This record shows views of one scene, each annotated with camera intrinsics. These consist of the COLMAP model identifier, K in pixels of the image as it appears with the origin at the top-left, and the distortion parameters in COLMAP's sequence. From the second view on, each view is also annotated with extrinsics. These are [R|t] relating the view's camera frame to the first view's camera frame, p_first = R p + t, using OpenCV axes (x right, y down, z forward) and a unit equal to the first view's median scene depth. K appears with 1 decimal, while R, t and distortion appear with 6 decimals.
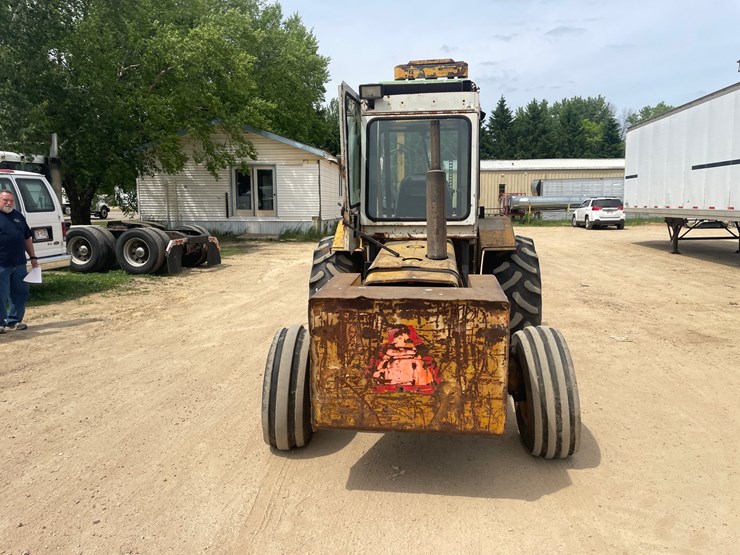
lens RADIAL K [[560.0, 0, 376.1], [0, 560.0, 282.0], [0, 0, 1]] dist [0.090656, -0.120699]
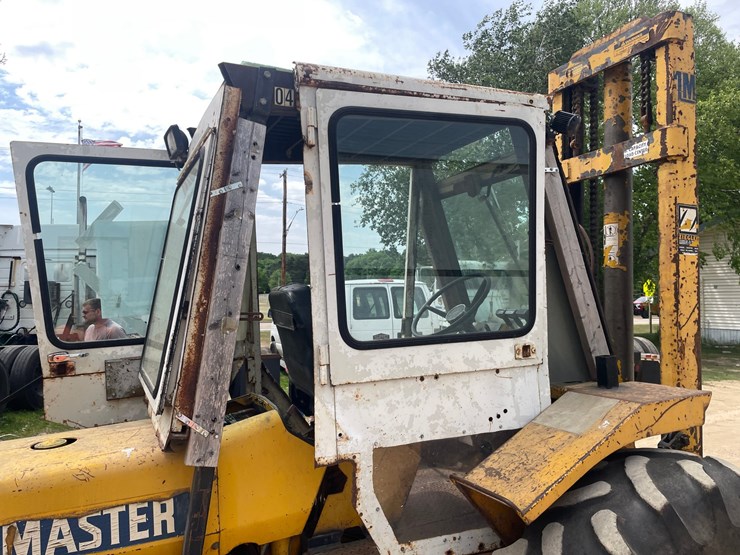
lens RADIAL K [[560.9, 0, 363.1], [0, 560.9, 276.0], [0, 0, 1]] dist [0.084428, -0.113738]
pose [[0.516734, -0.032199, -0.855540, 0.106488], [-0.124252, 0.985892, -0.112151, -0.031059], [0.847081, 0.164255, 0.505444, 0.167296]]
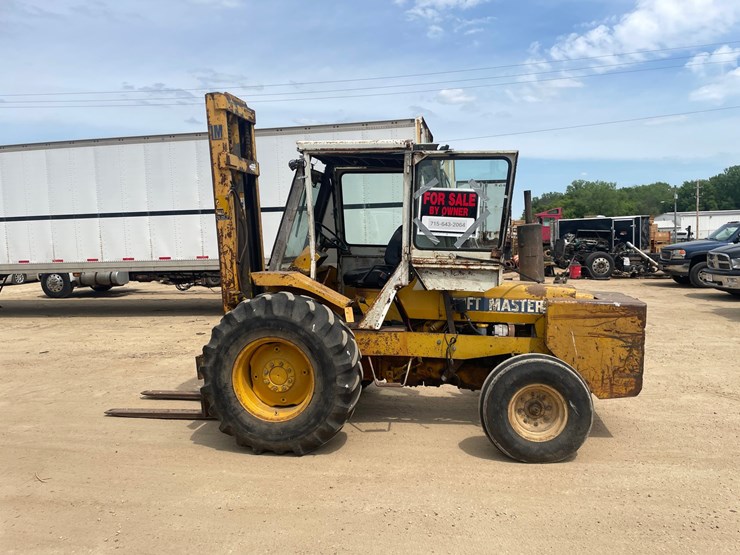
lens RADIAL K [[558.4, 0, 375.2], [0, 558.4, 279.6], [0, 0, 1]] dist [0.086506, -0.132089]
pose [[0.072011, -0.065087, 0.995278, -0.219038], [0.166802, 0.984601, 0.052321, -0.030938], [-0.983357, 0.162247, 0.081758, 0.203633]]
